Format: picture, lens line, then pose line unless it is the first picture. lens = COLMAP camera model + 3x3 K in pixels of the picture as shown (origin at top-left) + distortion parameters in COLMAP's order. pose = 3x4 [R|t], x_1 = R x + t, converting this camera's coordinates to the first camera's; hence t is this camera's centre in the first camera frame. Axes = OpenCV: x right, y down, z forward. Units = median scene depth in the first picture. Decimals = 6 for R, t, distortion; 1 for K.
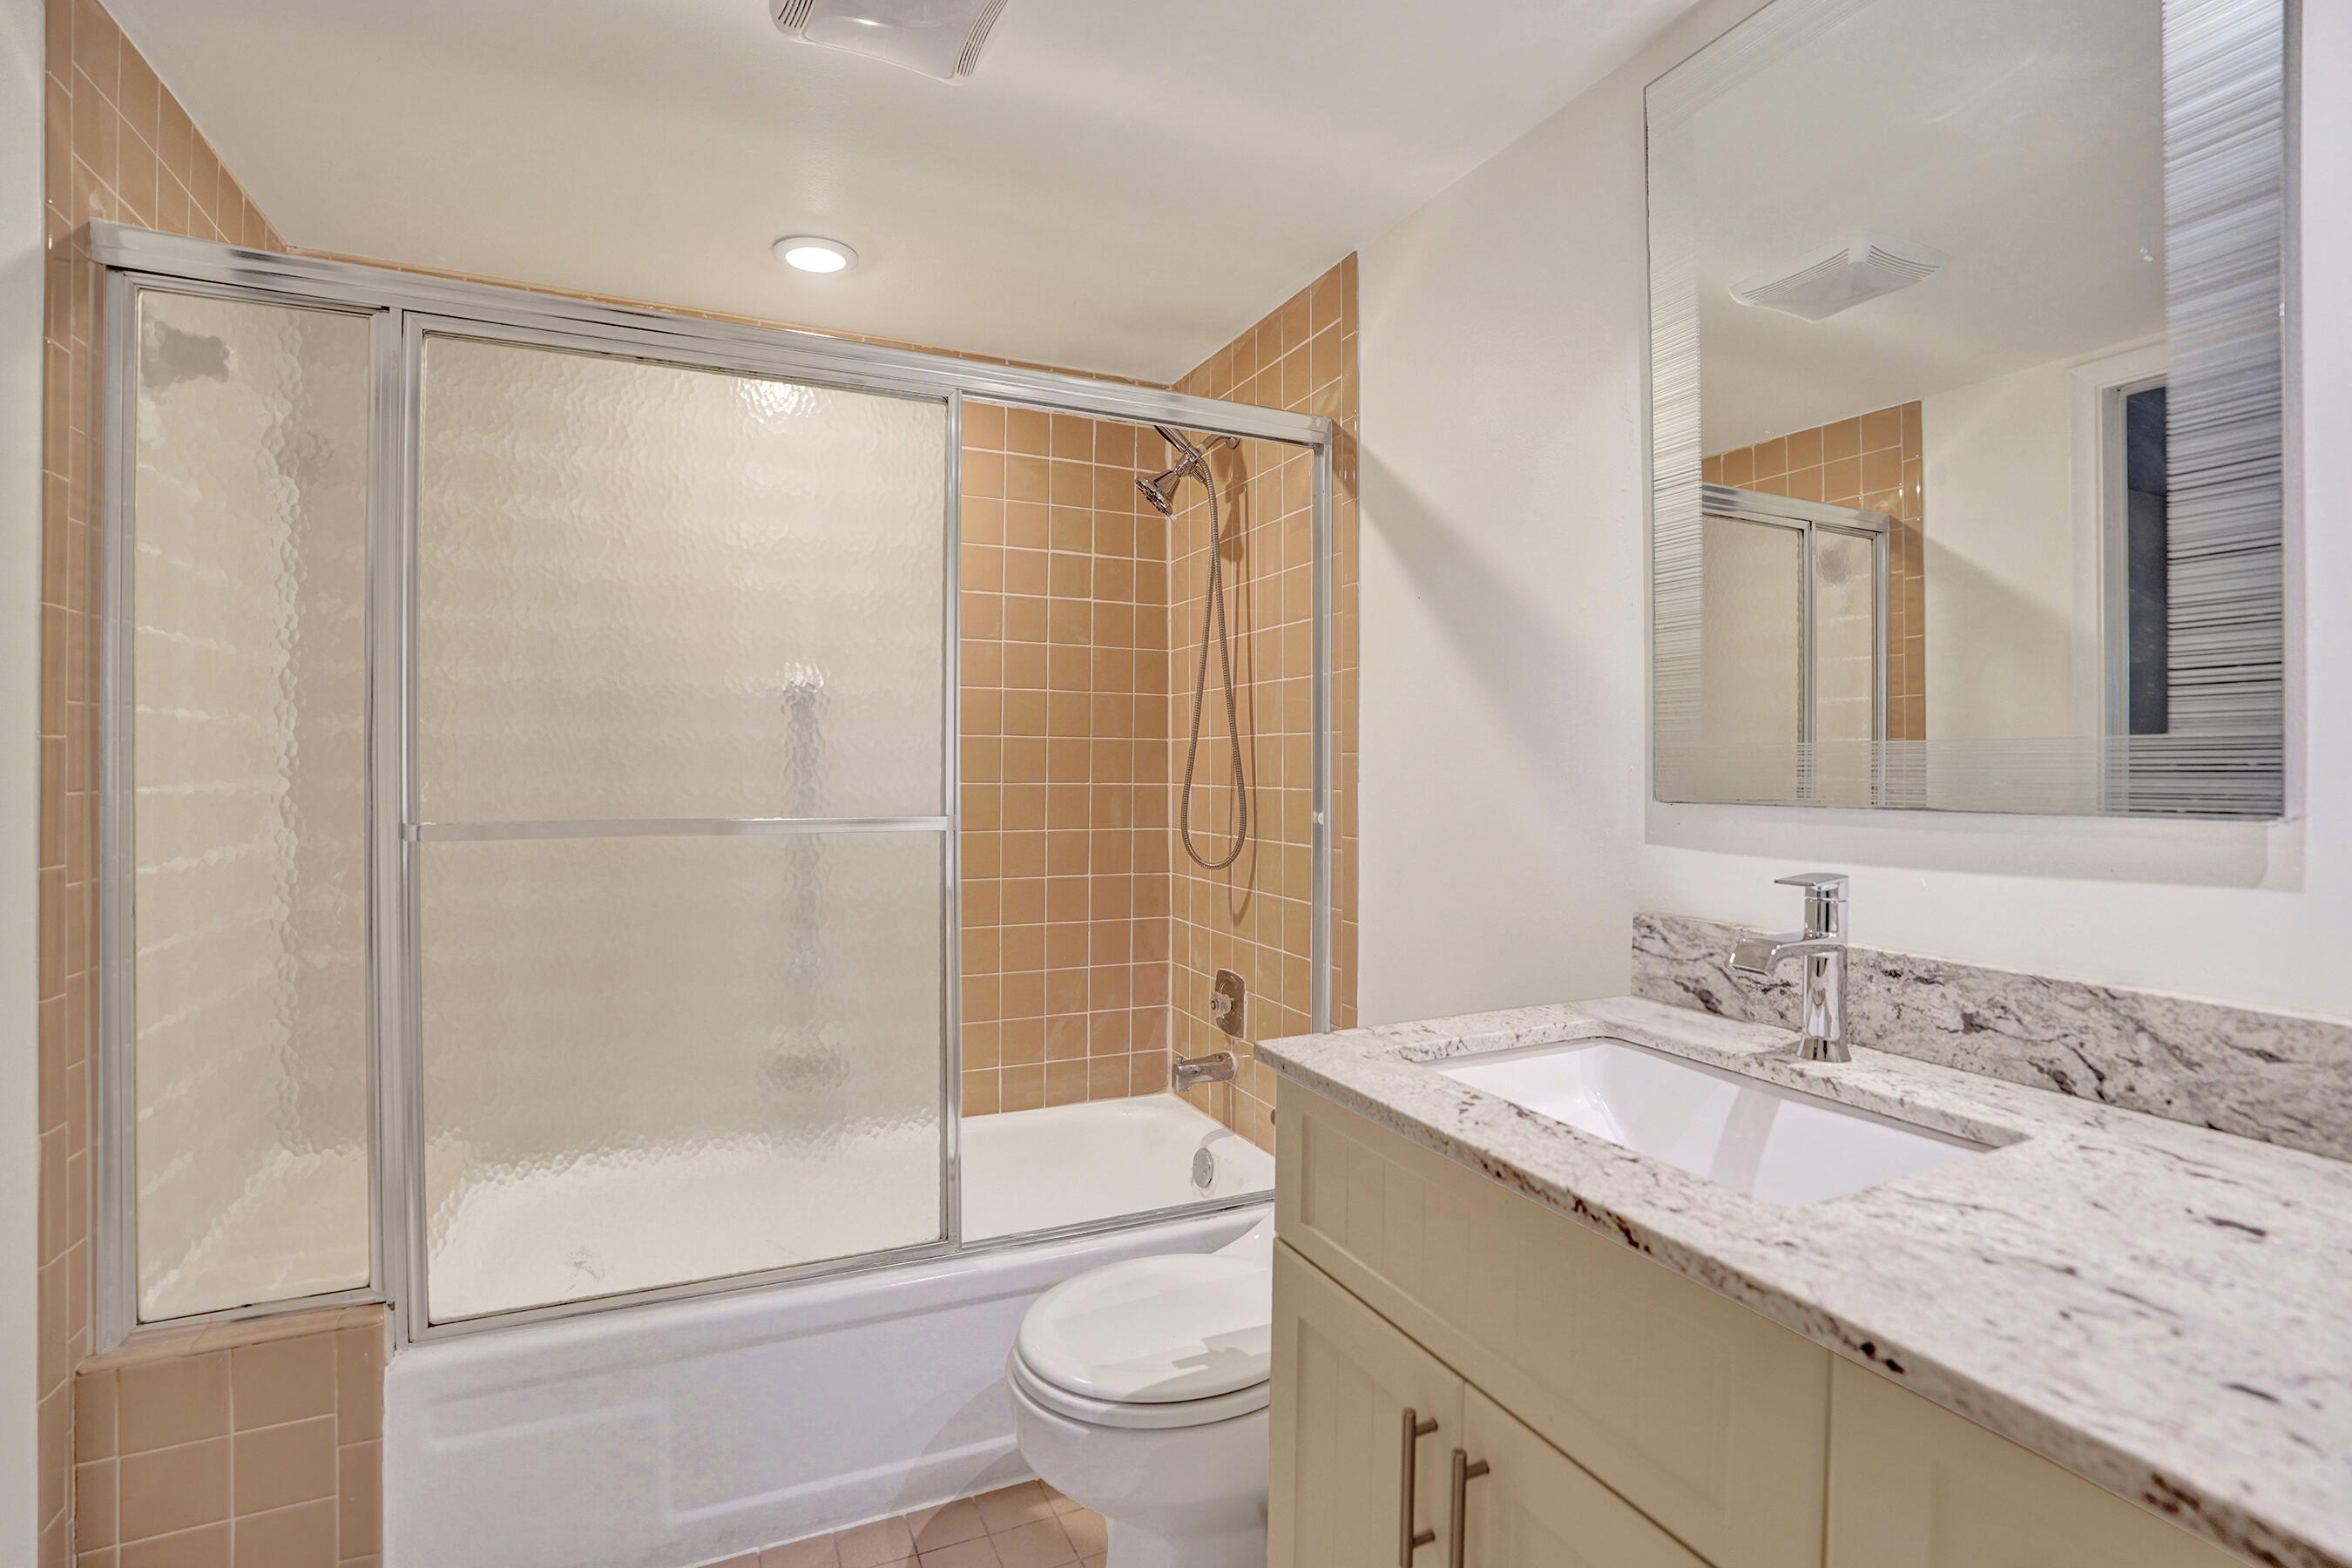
lens RADIAL K [[1092.7, 0, 1178.1], [0, 1092.7, 760.5], [0, 0, 1]] dist [-0.057954, 0.026340]
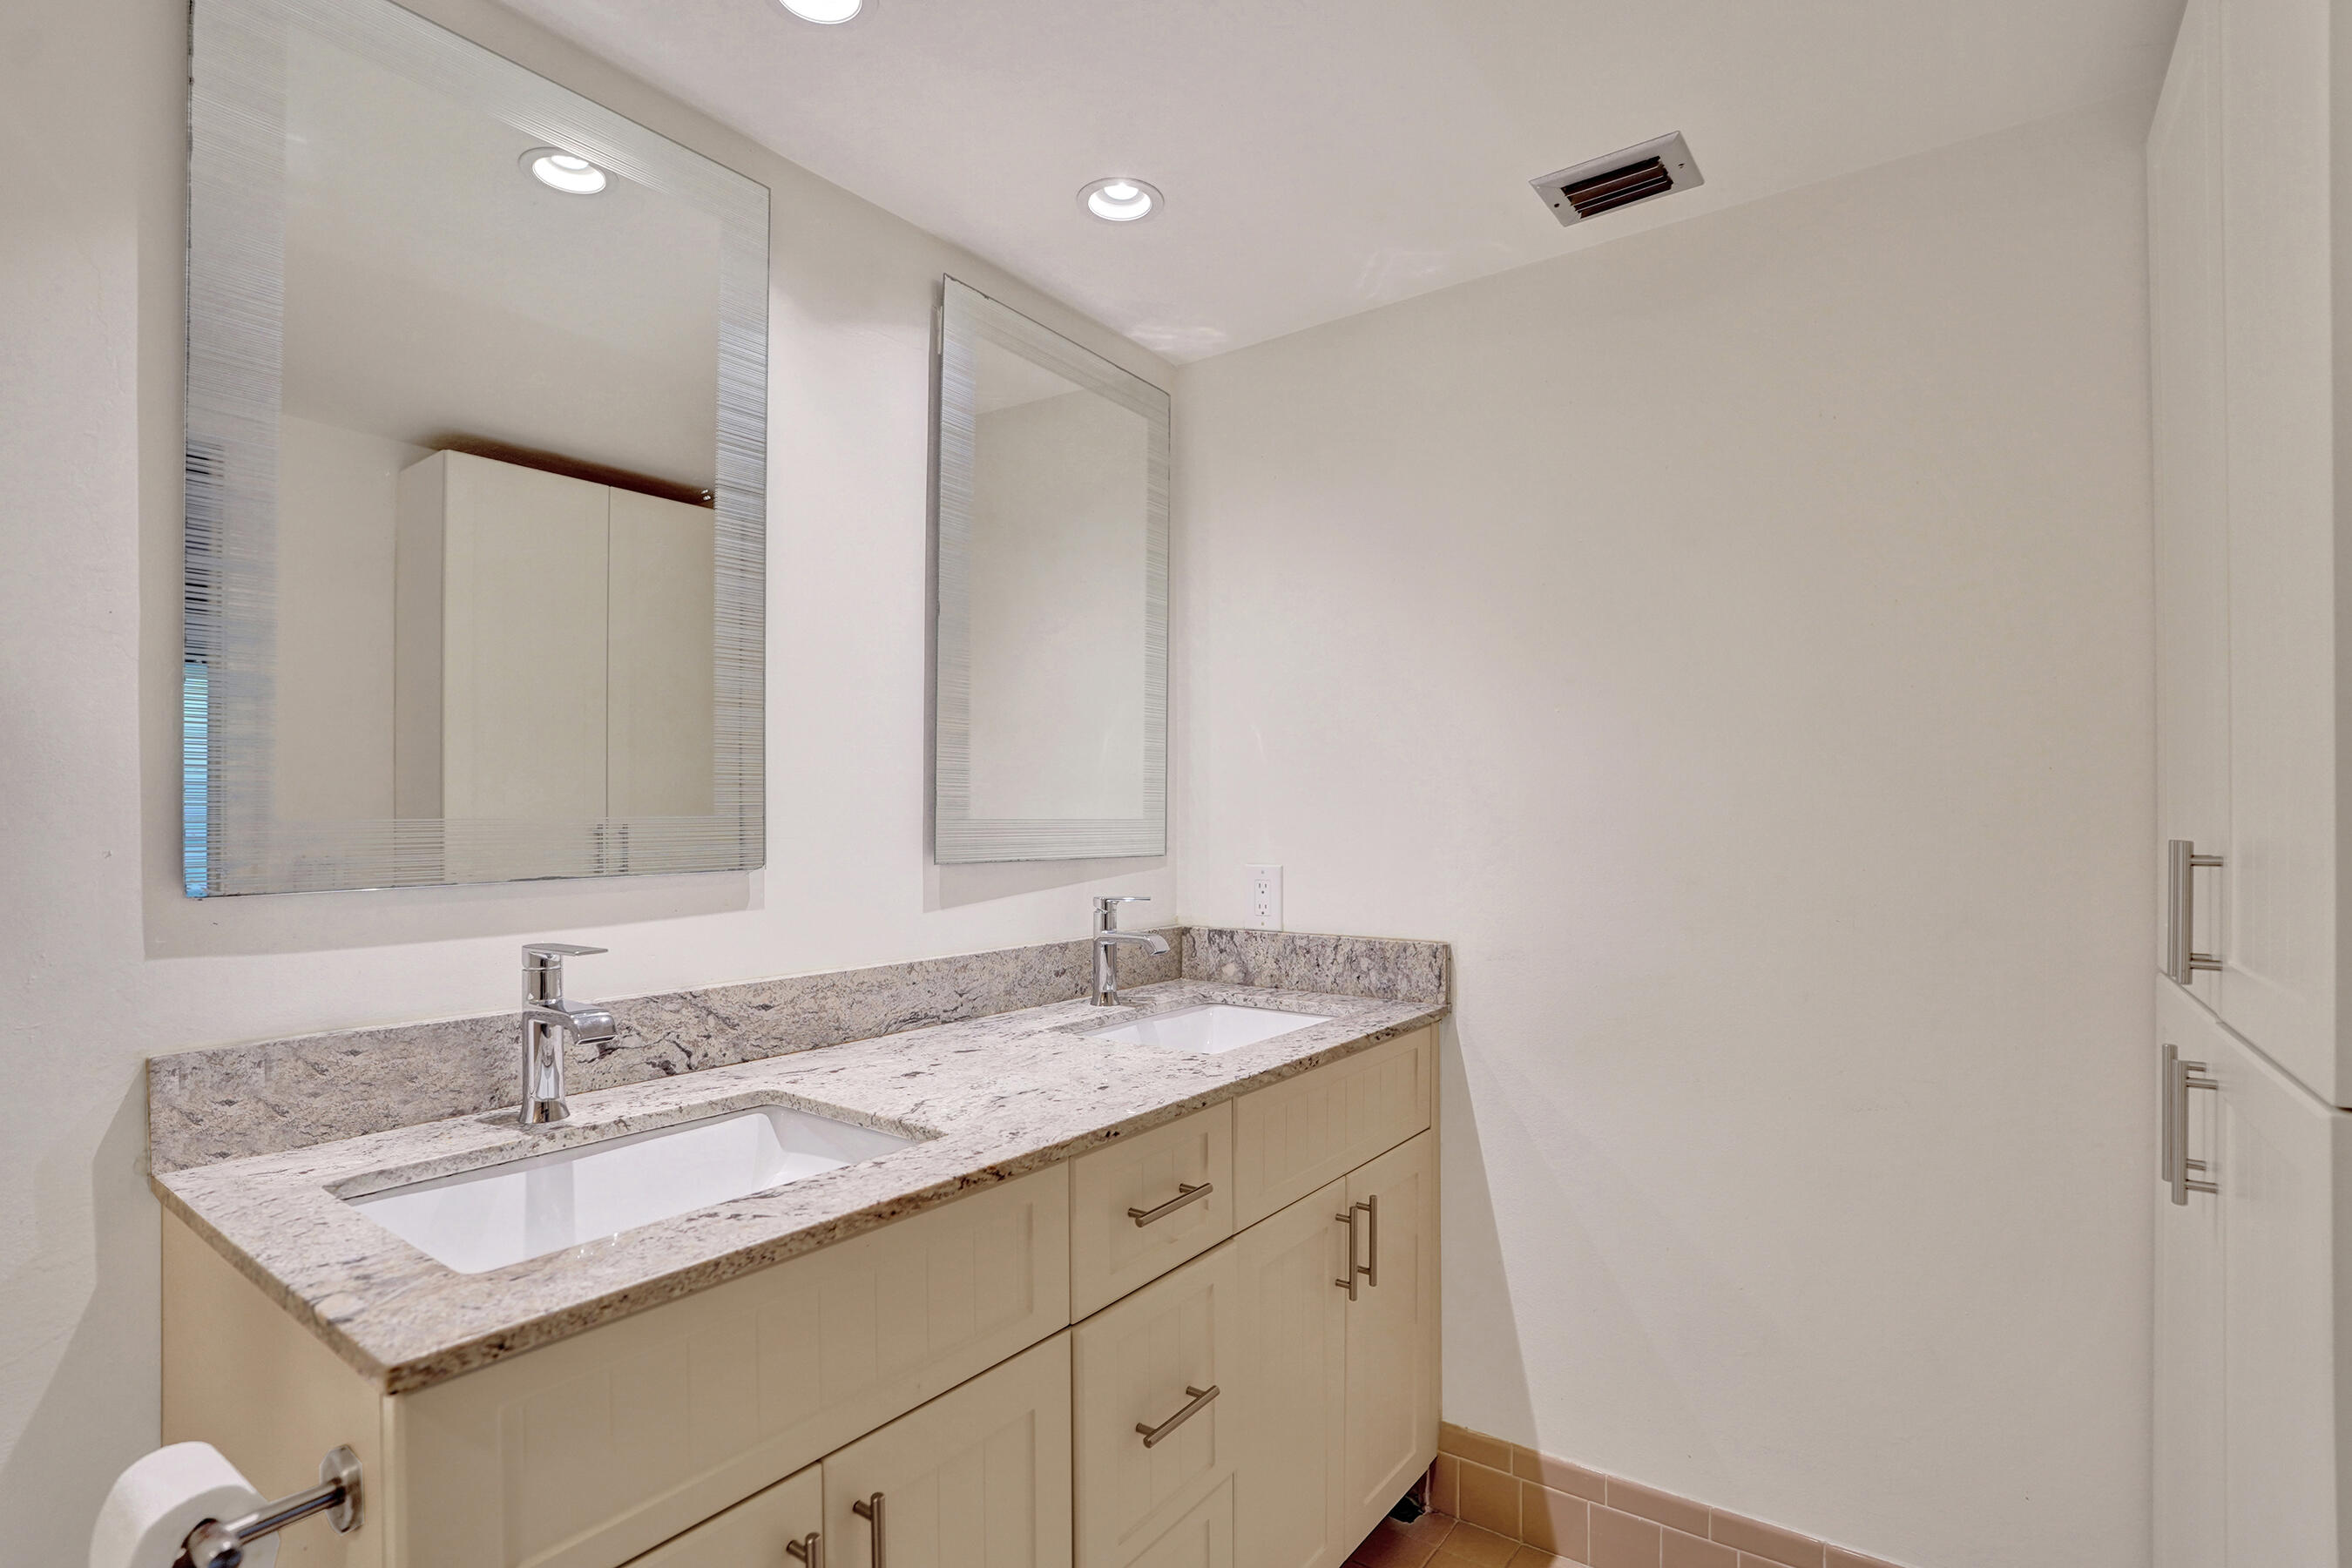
lens RADIAL K [[1123.3, 0, 1169.8], [0, 1123.3, 815.0], [0, 0, 1]] dist [-0.075027, 0.024704]
pose [[-0.476765, -0.001705, 0.879029, -0.715131], [-0.003522, 0.999994, 0.000029, -0.025396], [-0.879024, -0.003083, -0.476768, 1.094653]]
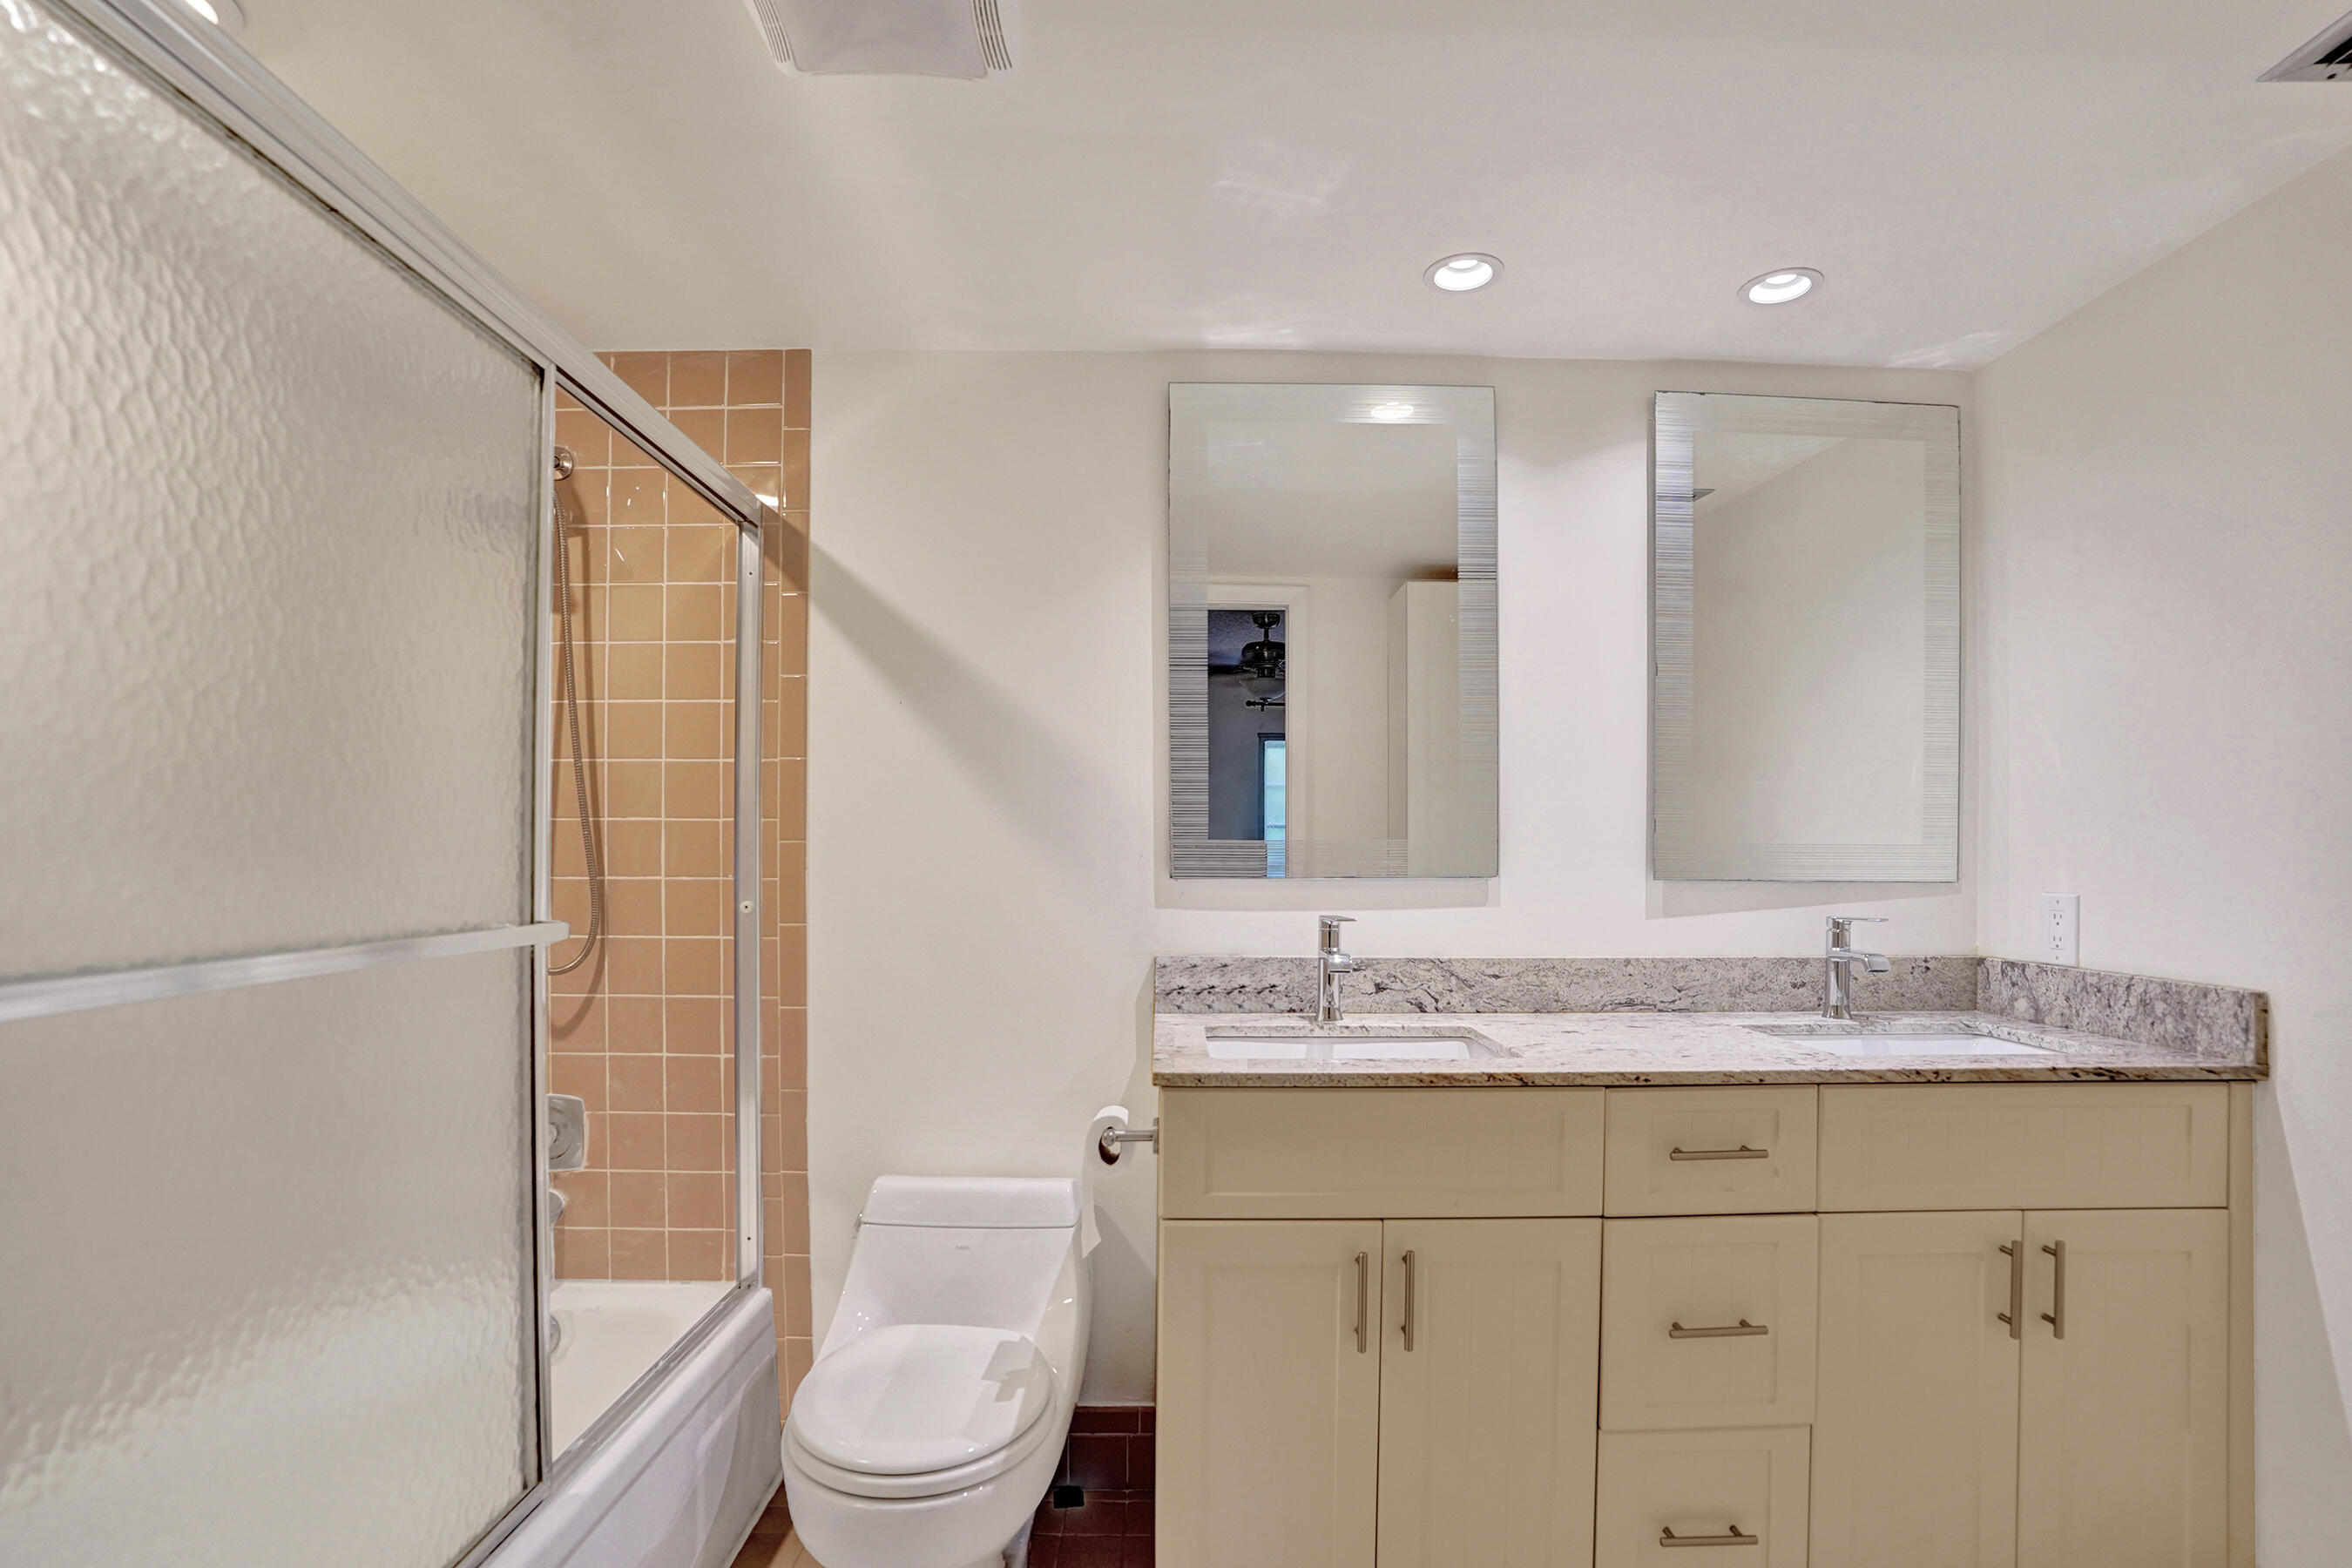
lens RADIAL K [[1120.2, 0, 1146.4], [0, 1120.2, 852.9], [0, 0, 1]] dist [-0.057443, 0.000454]
pose [[0.436325, -0.003868, 0.899781, -1.326091], [-0.004447, 0.999969, 0.006455, -0.008073], [-0.899778, -0.006818, 0.436295, 0.529930]]
